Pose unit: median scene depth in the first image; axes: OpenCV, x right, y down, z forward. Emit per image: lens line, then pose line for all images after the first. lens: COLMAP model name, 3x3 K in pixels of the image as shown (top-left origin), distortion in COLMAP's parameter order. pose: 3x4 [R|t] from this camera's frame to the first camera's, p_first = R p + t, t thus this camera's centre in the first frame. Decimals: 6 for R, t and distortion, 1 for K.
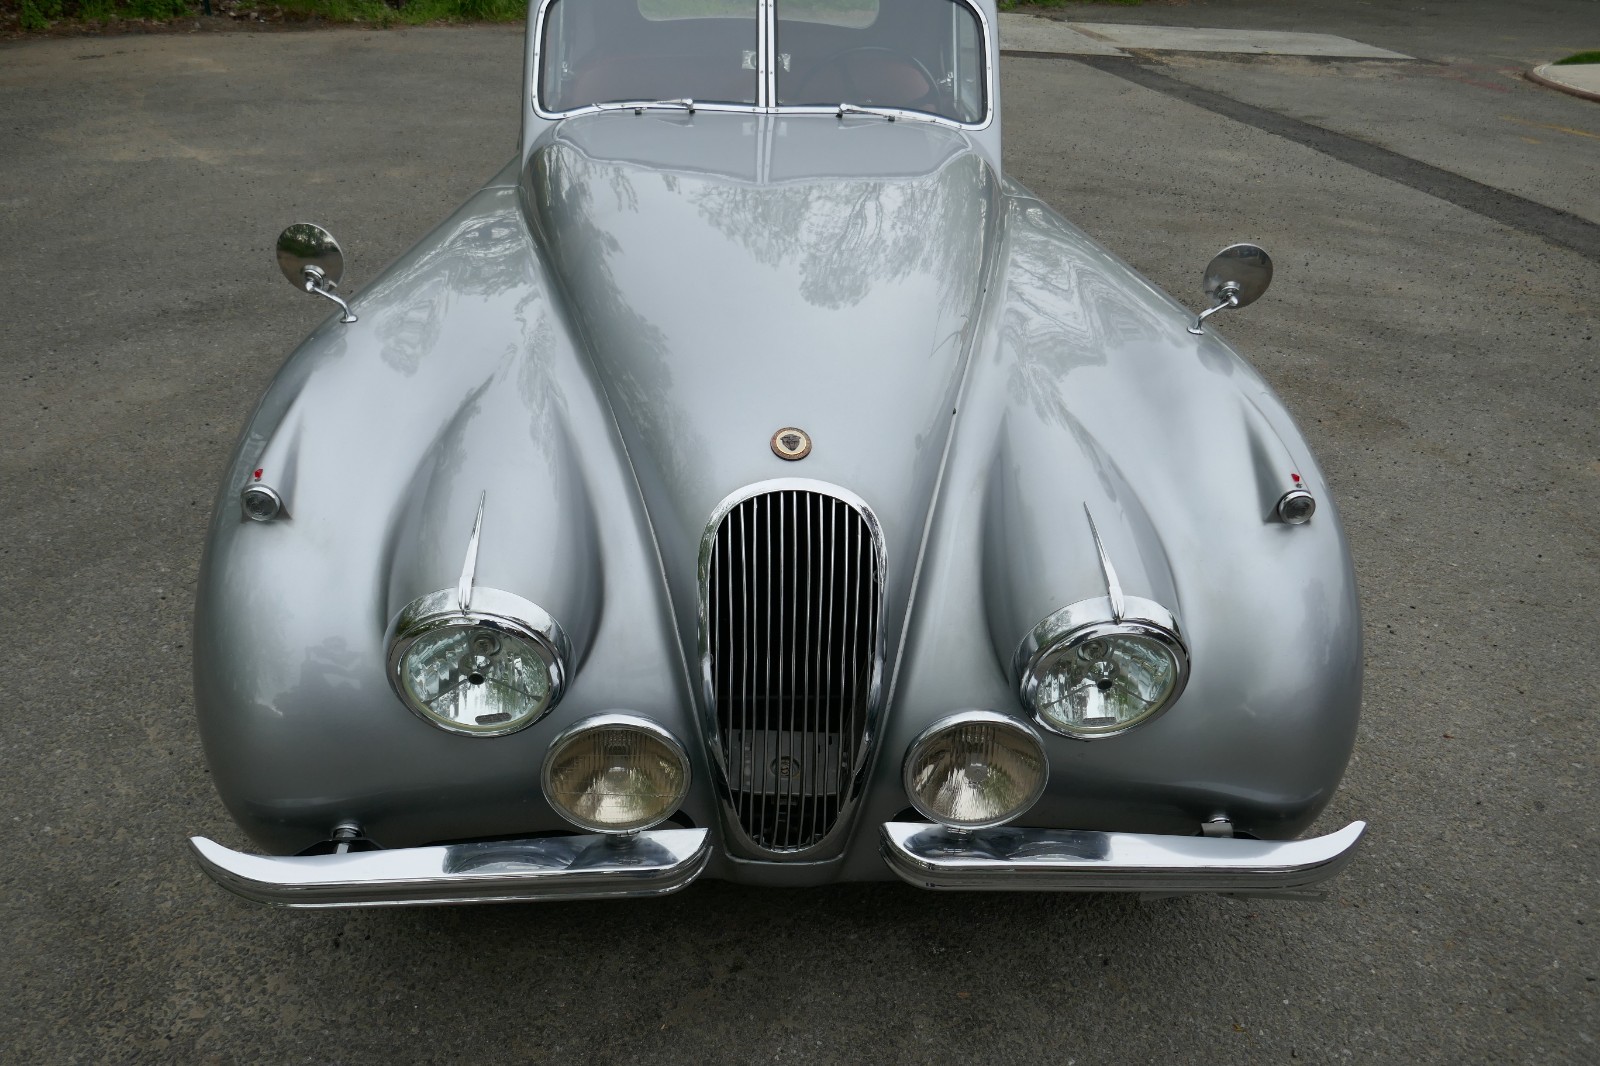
lens RADIAL K [[1157.1, 0, 789.4], [0, 1157.1, 535.9], [0, 0, 1]] dist [-0.014192, 0.003600]
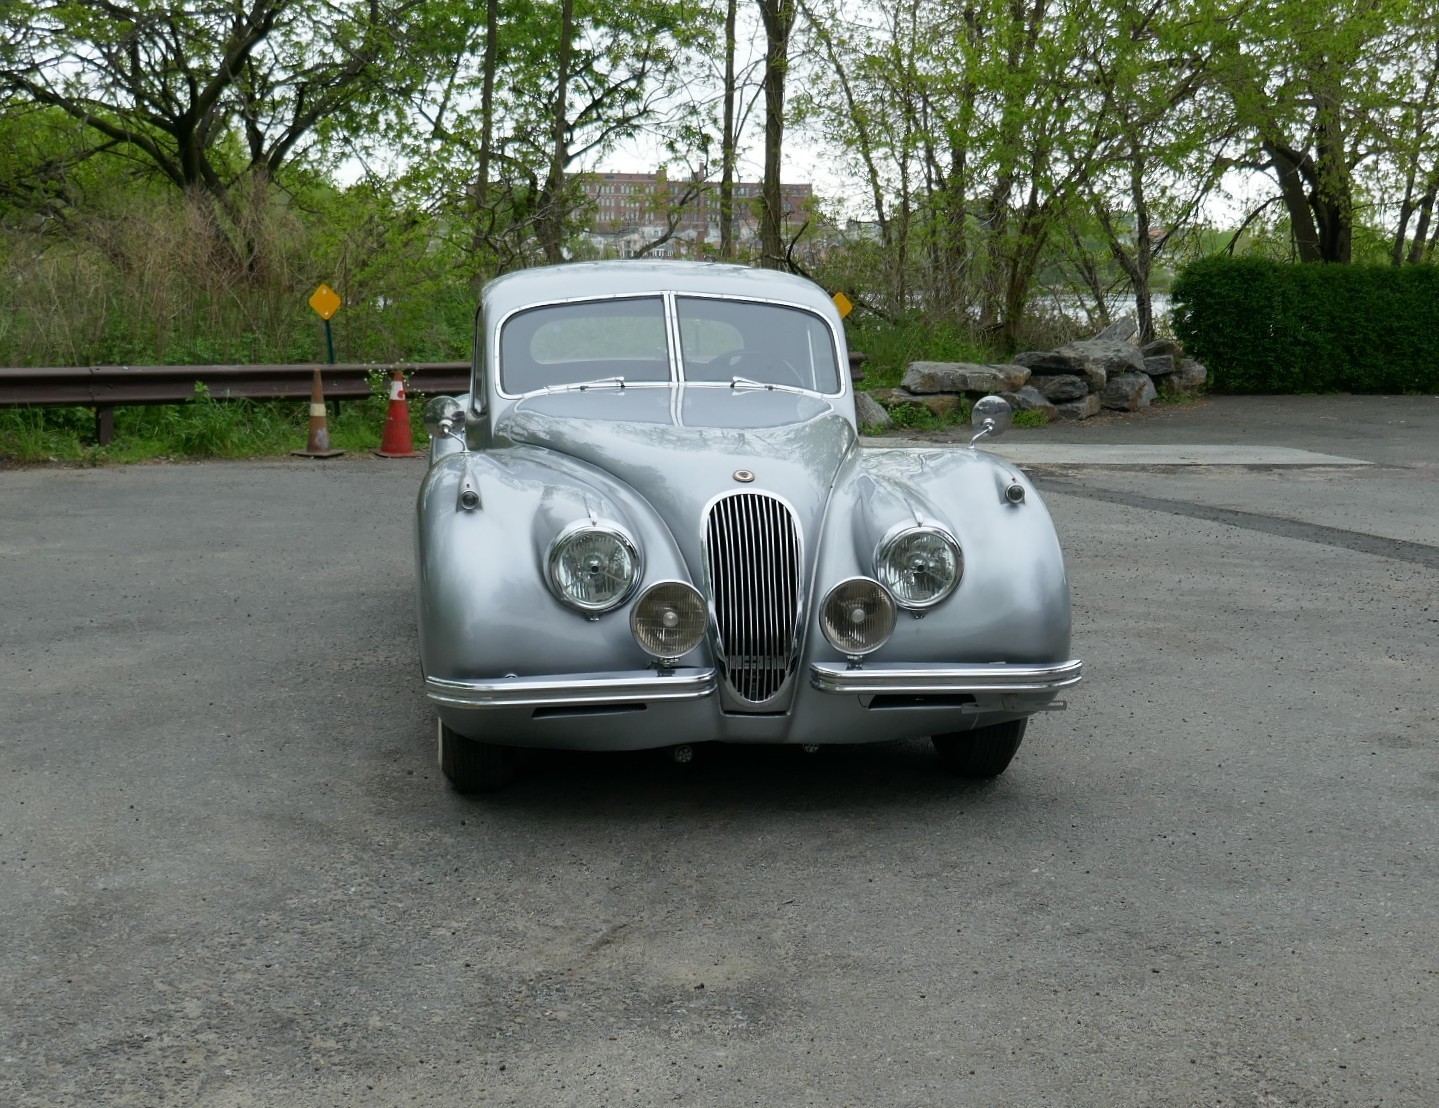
lens RADIAL K [[1977.0, 0, 772.9], [0, 1977.0, 622.1], [0, 0, 1]] dist [-0.008957, 0.000000]
pose [[0.993026, -0.043896, 0.109422, -0.181514], [0.080209, 0.931749, -0.354134, 0.741284], [-0.086409, 0.360441, 0.928771, -1.087536]]
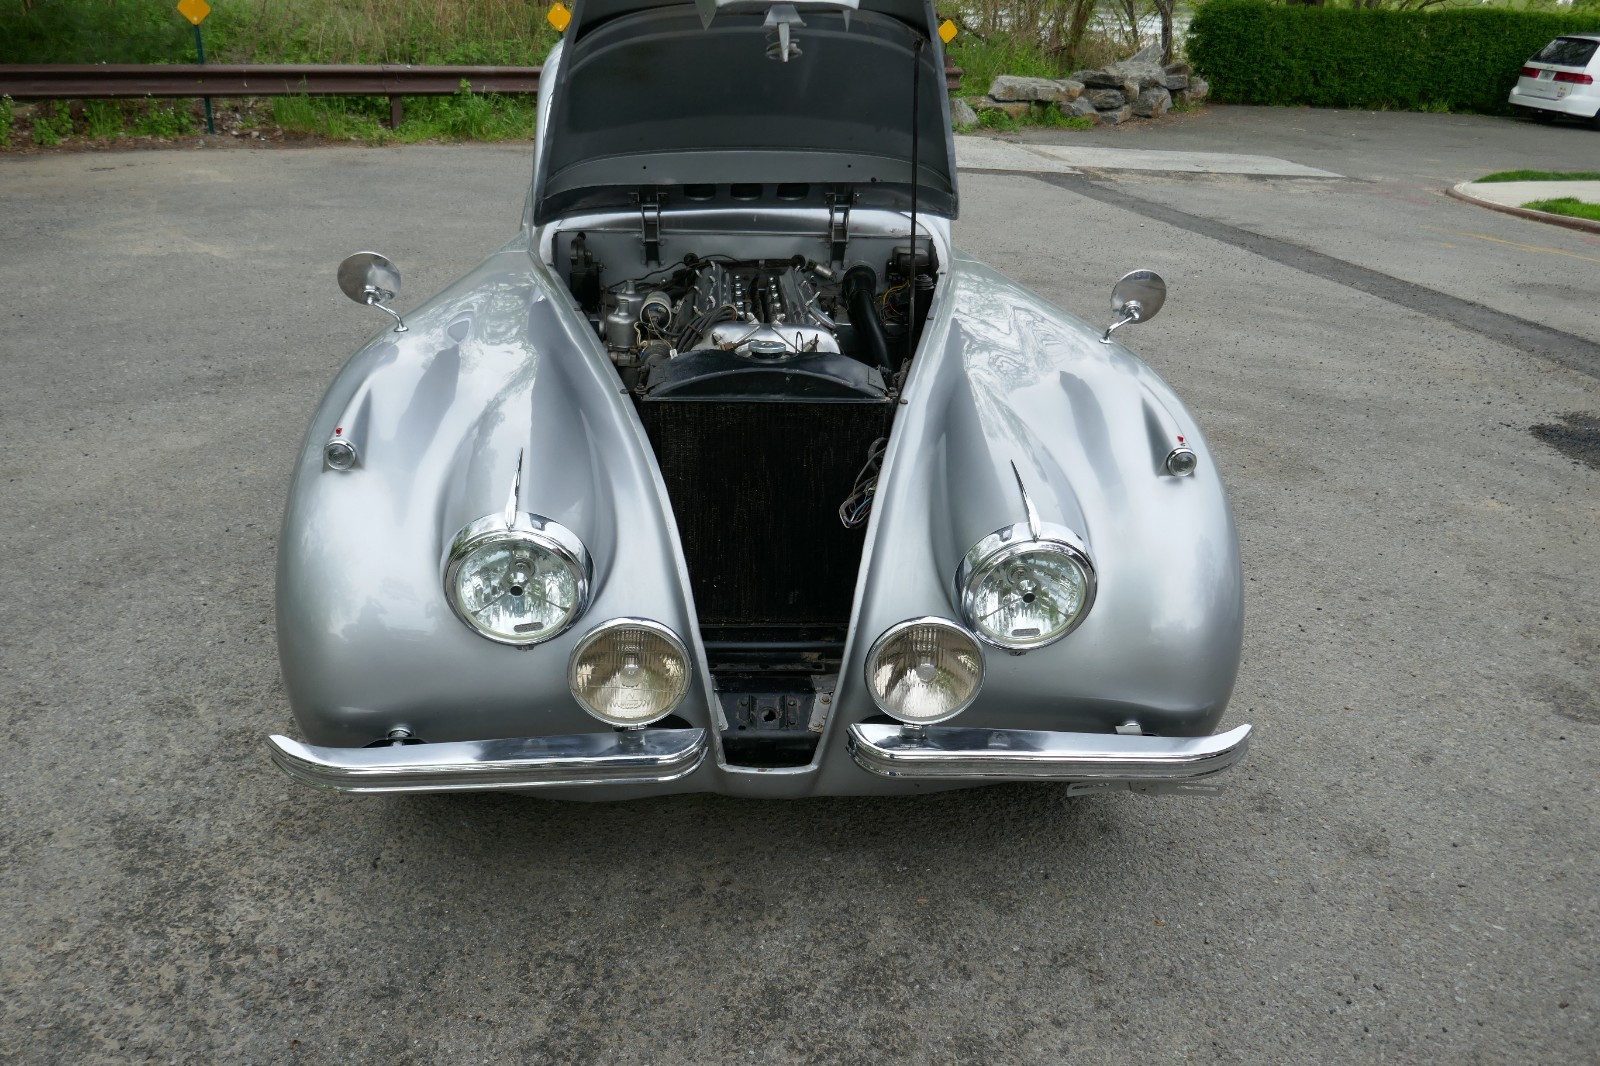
lens RADIAL K [[1157.1, 0, 789.2], [0, 1157.1, 537.6], [0, 0, 1]] dist [-0.014192, 0.003600]
pose [[0.999724, -0.004851, 0.022975, -0.005235], [0.007060, 0.995254, -0.097057, 0.100412], [-0.022395, 0.097193, 0.995014, -0.123147]]
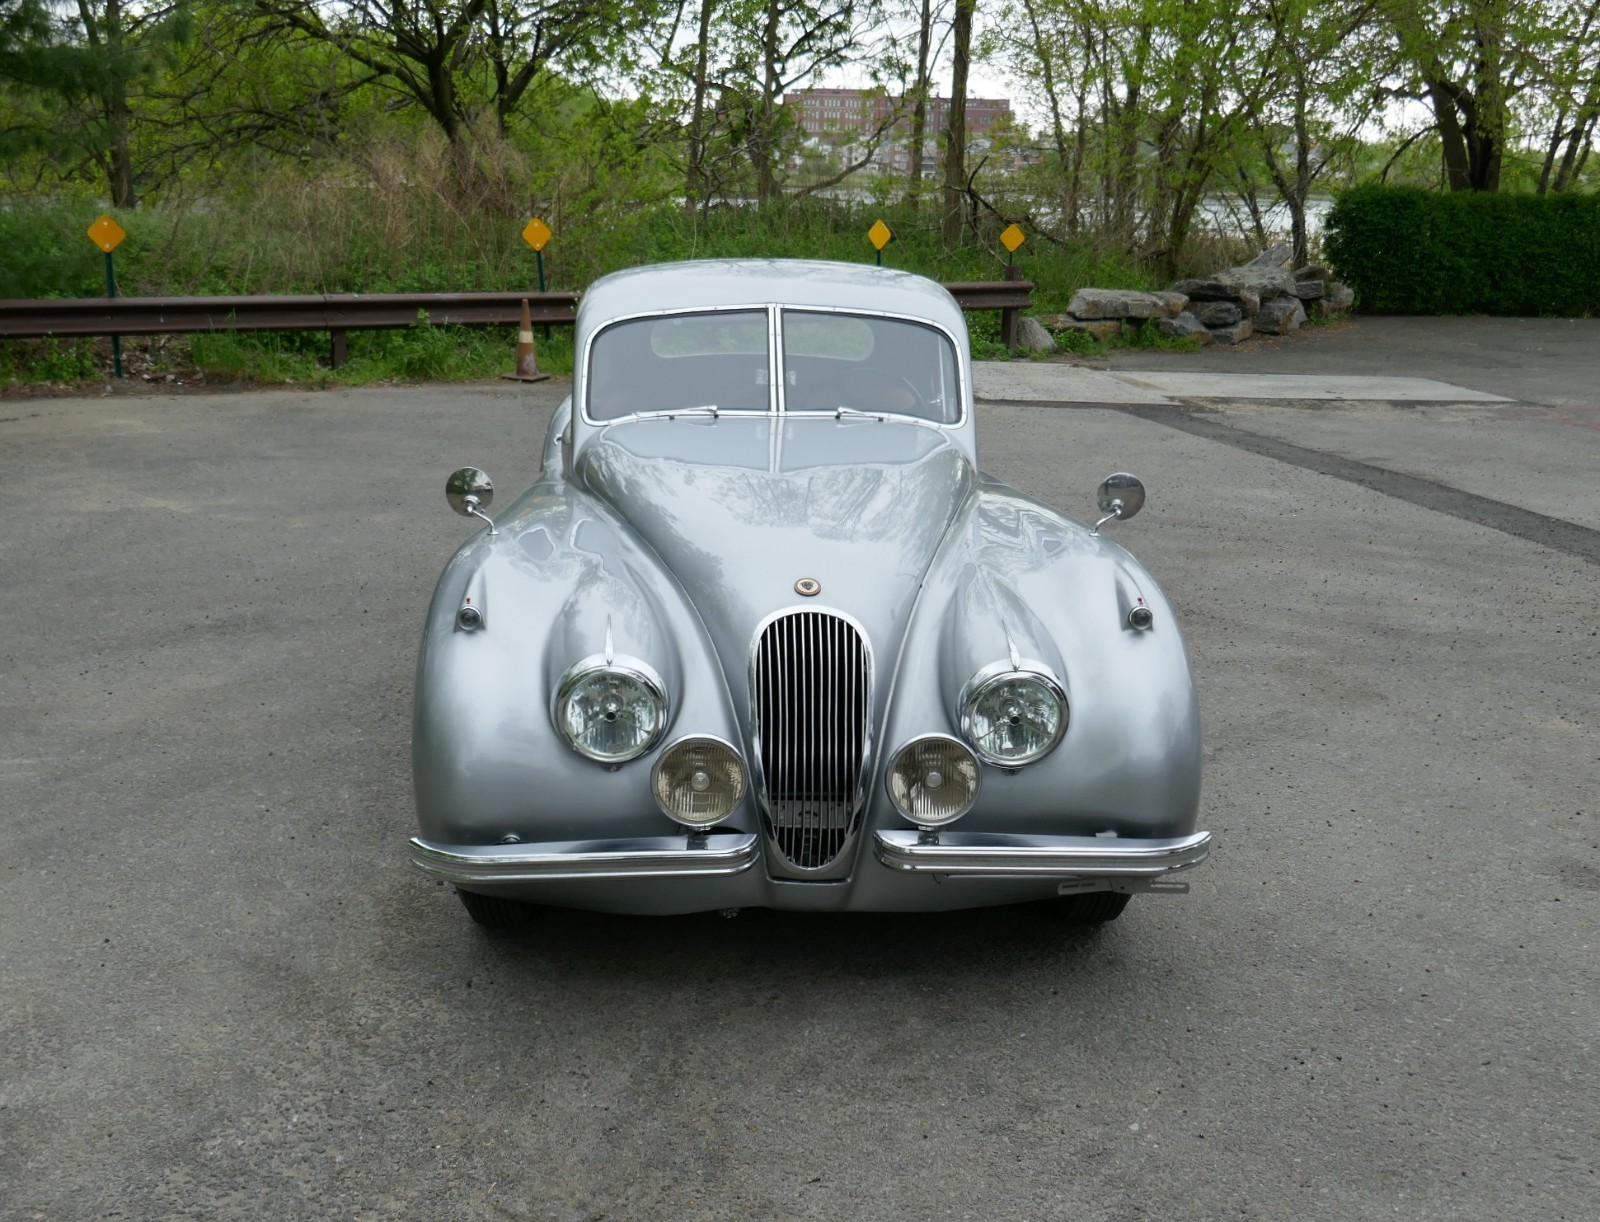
lens RADIAL K [[1625.9, 0, 790.6], [0, 1625.9, 683.7], [0, 0, 1]] dist [-0.004482, 0.000000]
pose [[0.999821, -0.018638, 0.003199, -0.017561], [0.018865, 0.971235, -0.237374, 0.324900], [0.001317, 0.237392, 0.971413, -0.615905]]
